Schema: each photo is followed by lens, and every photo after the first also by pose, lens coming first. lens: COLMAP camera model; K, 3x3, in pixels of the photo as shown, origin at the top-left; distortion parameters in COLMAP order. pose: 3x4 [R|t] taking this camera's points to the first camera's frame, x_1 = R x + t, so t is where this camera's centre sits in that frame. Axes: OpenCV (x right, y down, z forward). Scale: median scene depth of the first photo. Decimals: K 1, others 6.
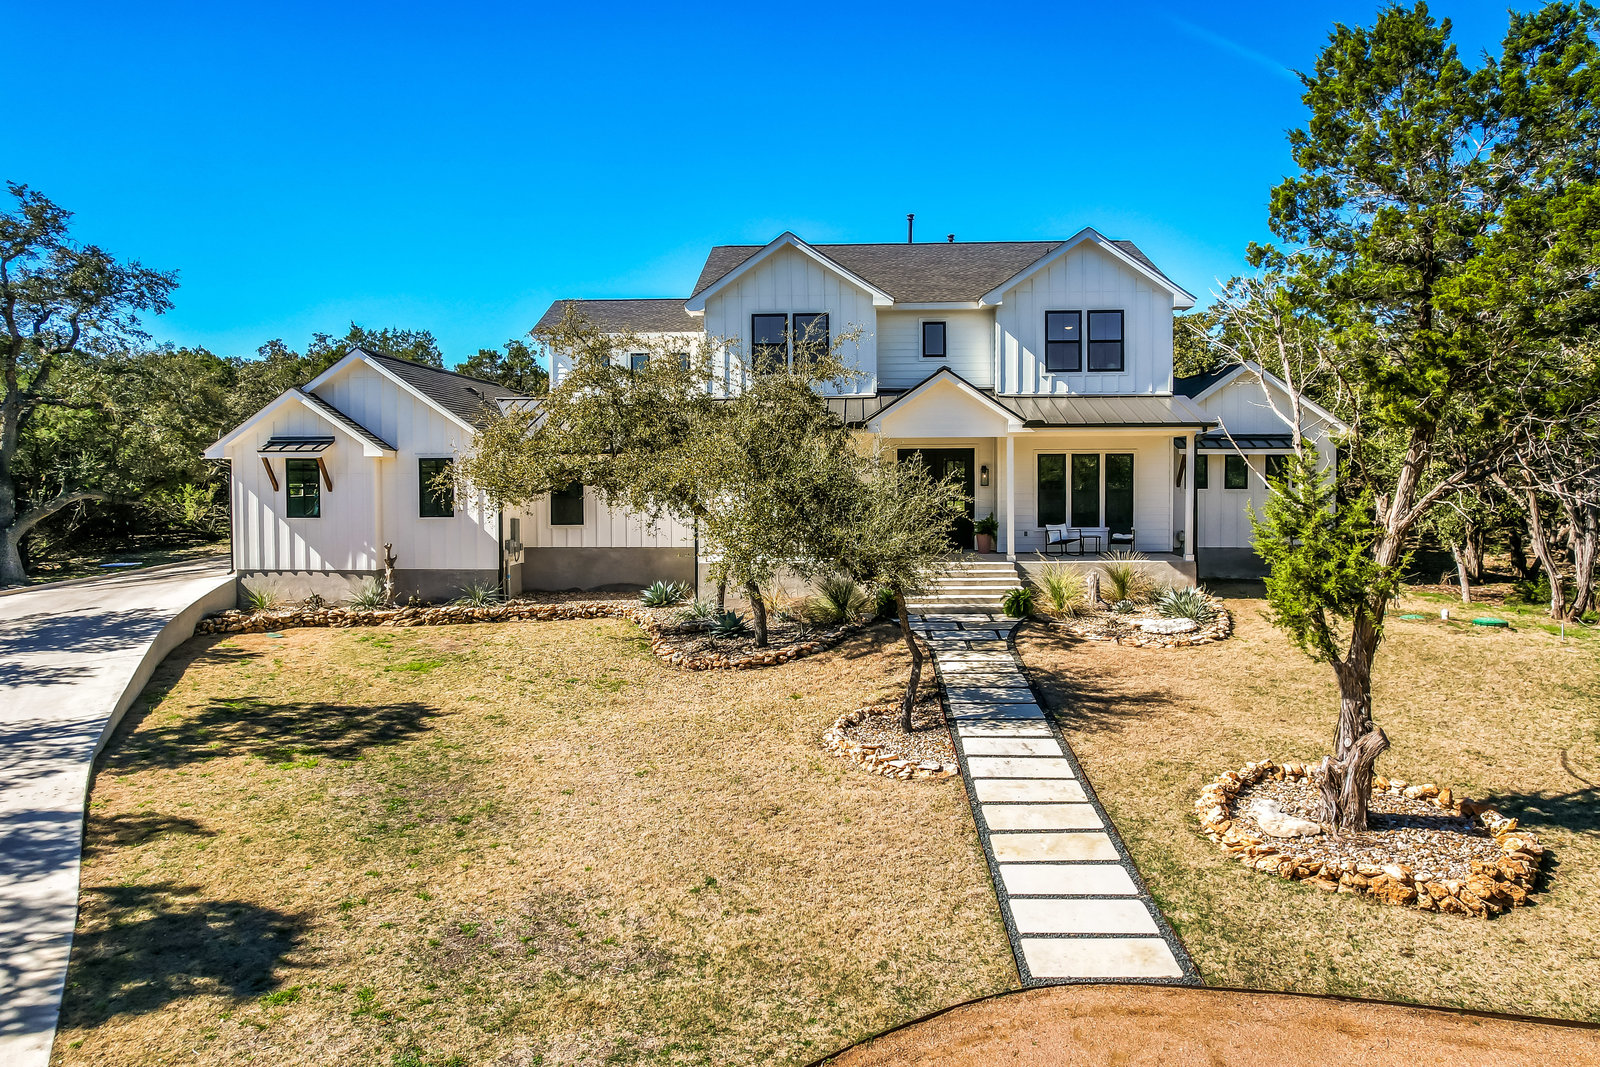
lens RADIAL K [[989.5, 0, 803.8], [0, 989.5, 493.1], [0, 0, 1]] dist [-0.026930, 0.000733]
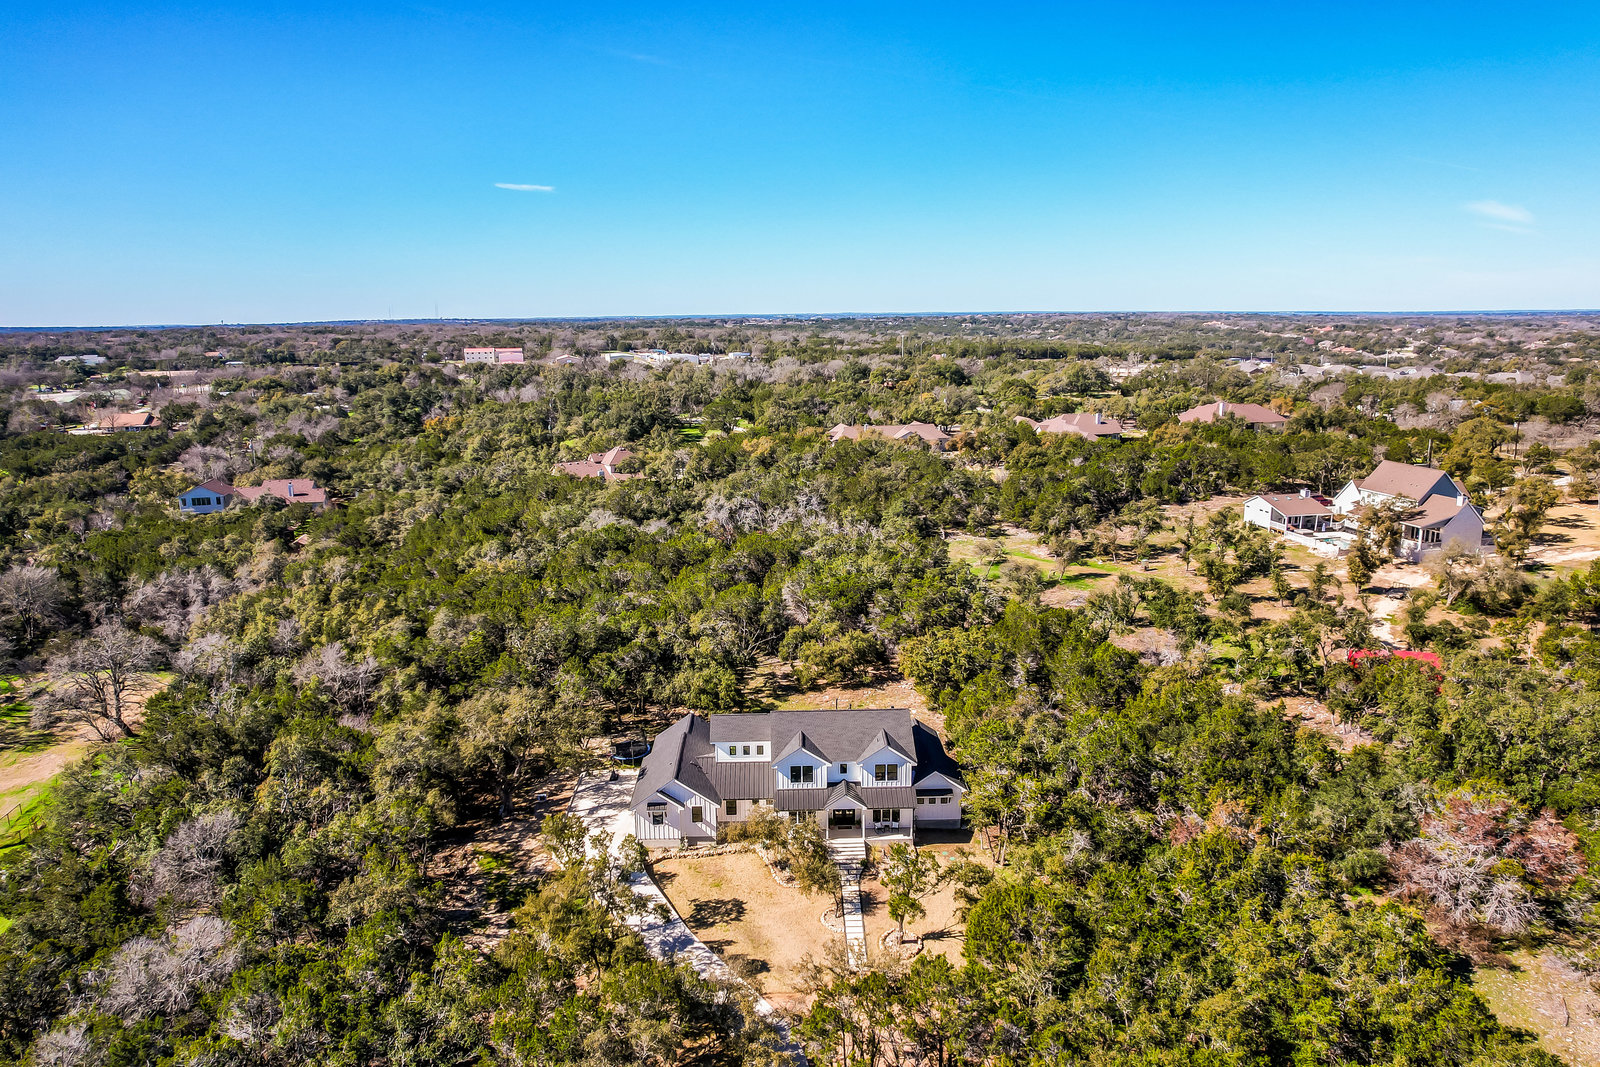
lens RADIAL K [[1001.0, 0, 800.0], [0, 1001.0, 533.5], [0, 0, 1]] dist [-0.042692, -0.000095]
pose [[0.998296, -0.026362, 0.052055, -0.180171], [0.016410, 0.982960, 0.183088, -1.634384], [-0.055995, -0.181922, 0.981717, -2.284380]]
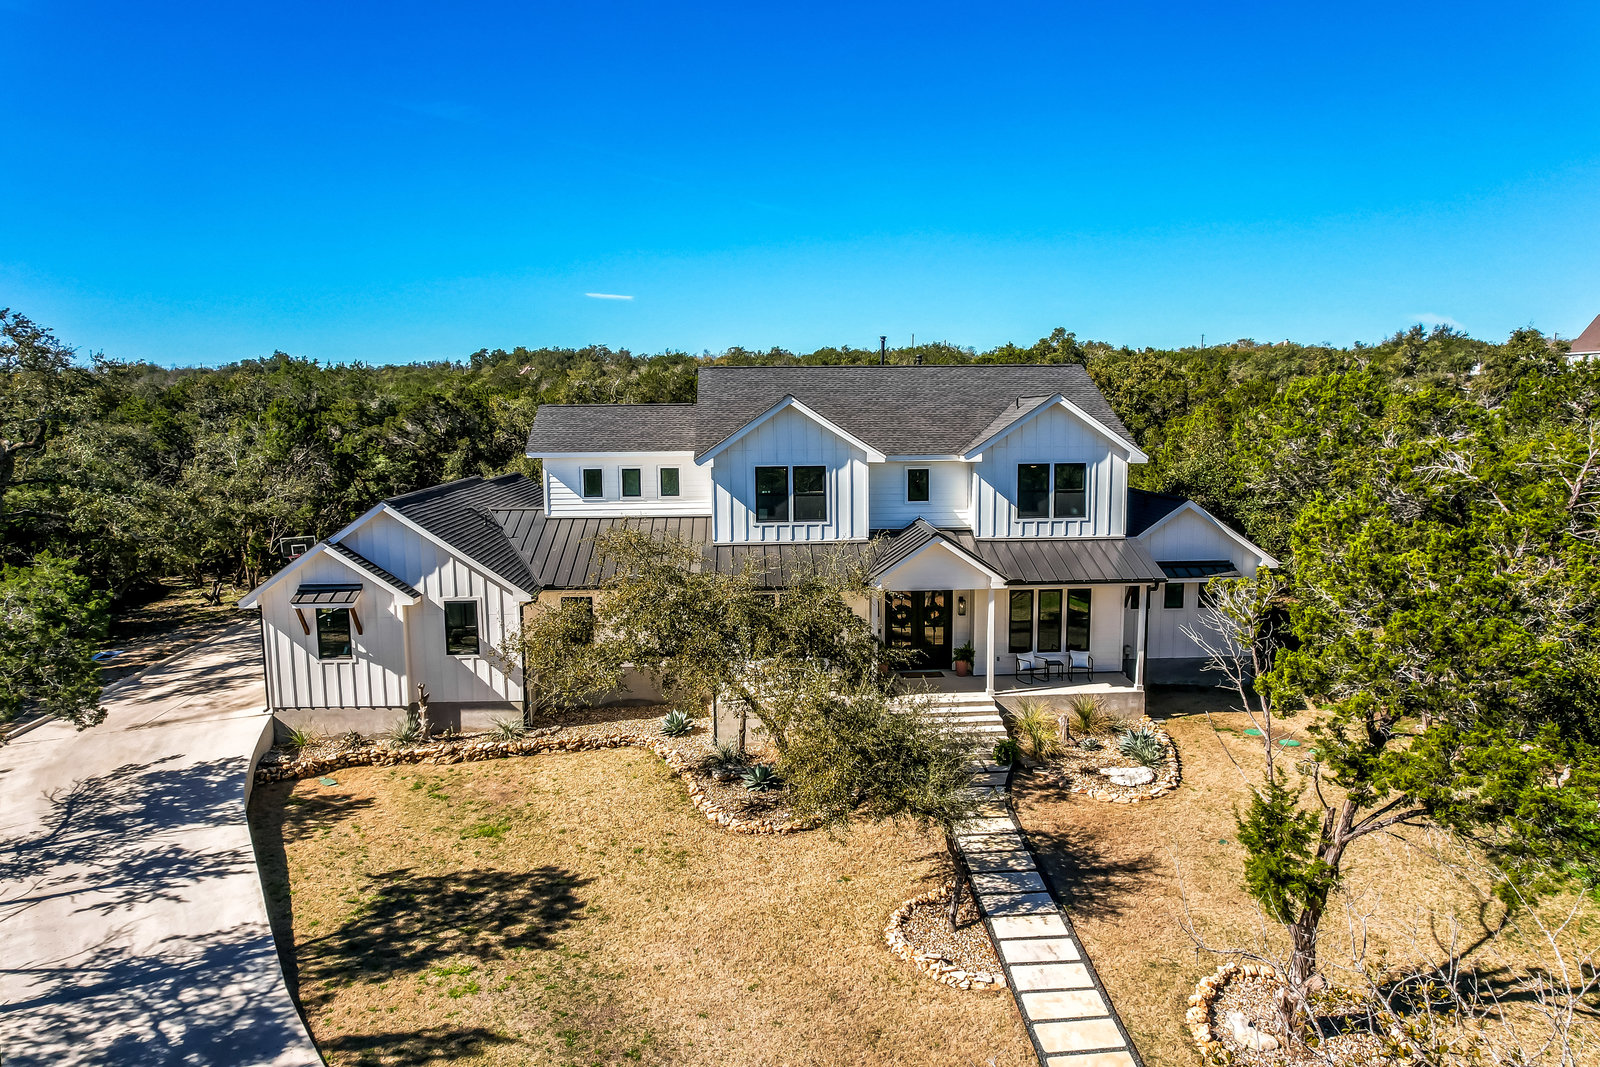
lens RADIAL K [[1001.0, 0, 800.0], [0, 1001.0, 533.5], [0, 0, 1]] dist [-0.042692, -0.000095]
pose [[0.994816, -0.015215, 0.100550, -0.118572], [0.005636, 0.995474, 0.094871, -0.217666], [-0.101538, -0.093812, 0.990399, -0.106449]]
